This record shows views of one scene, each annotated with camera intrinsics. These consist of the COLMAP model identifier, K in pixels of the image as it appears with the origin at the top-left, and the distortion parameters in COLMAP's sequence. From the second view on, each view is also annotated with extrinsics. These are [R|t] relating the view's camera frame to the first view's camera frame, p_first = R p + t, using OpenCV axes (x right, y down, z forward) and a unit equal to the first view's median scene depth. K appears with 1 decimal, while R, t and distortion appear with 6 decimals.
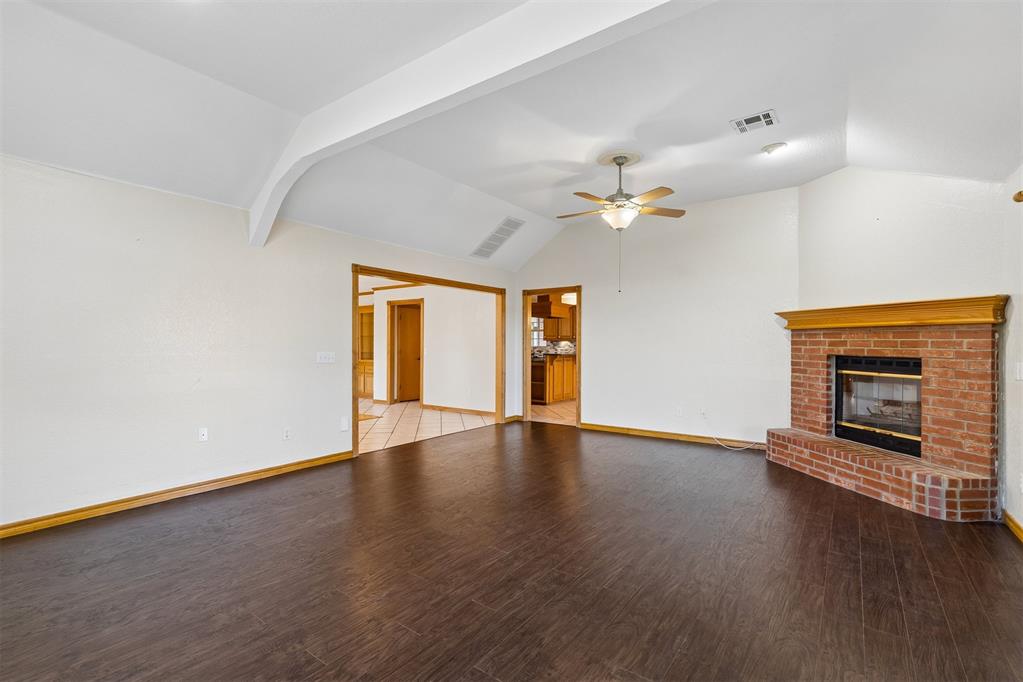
lens RADIAL K [[462.9, 0, 515.0], [0, 462.9, 341.2], [0, 0, 1]] dist [0.001785, -0.000600]
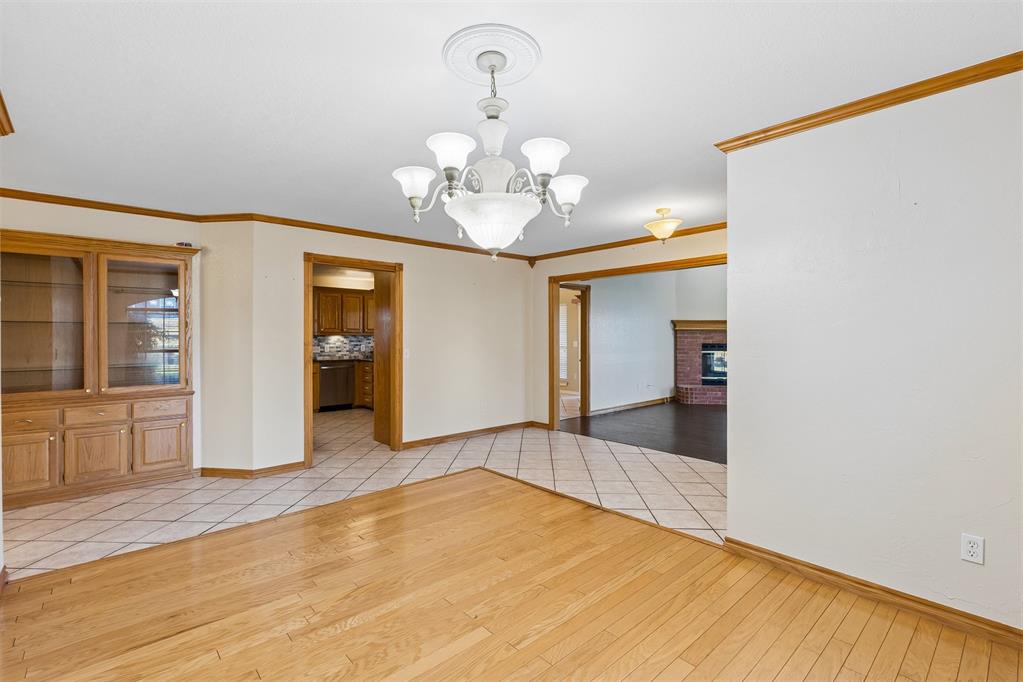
lens RADIAL K [[462.9, 0, 510.6], [0, 462.9, 338.4], [0, 0, 1]] dist [0.001785, -0.000600]
pose [[0.195218, -0.000938, 0.980760, -1.528857], [-0.002348, 0.999996, 0.001424, 0.006821], [-0.980757, -0.002581, 0.195215, 1.544156]]
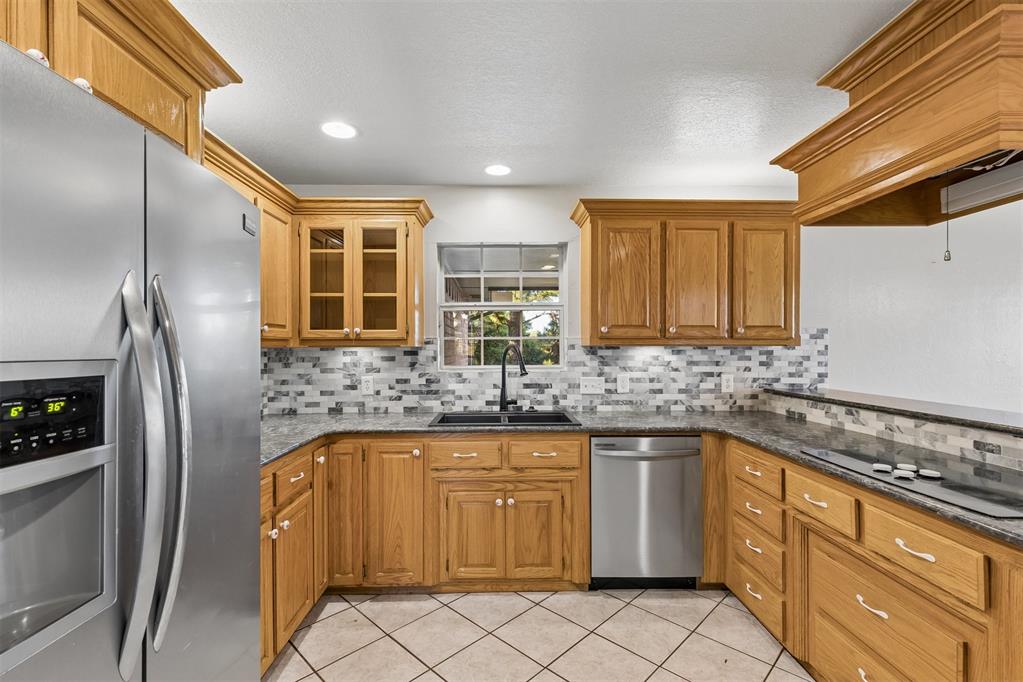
lens RADIAL K [[462.9, 0, 508.7], [0, 462.9, 342.5], [0, 0, 1]] dist [0.001785, -0.000600]
pose [[0.795974, 0.006466, 0.605296, -0.315057], [-0.002530, 0.999970, -0.007355, -0.001817], [-0.605325, 0.004323, 0.795966, 2.239396]]
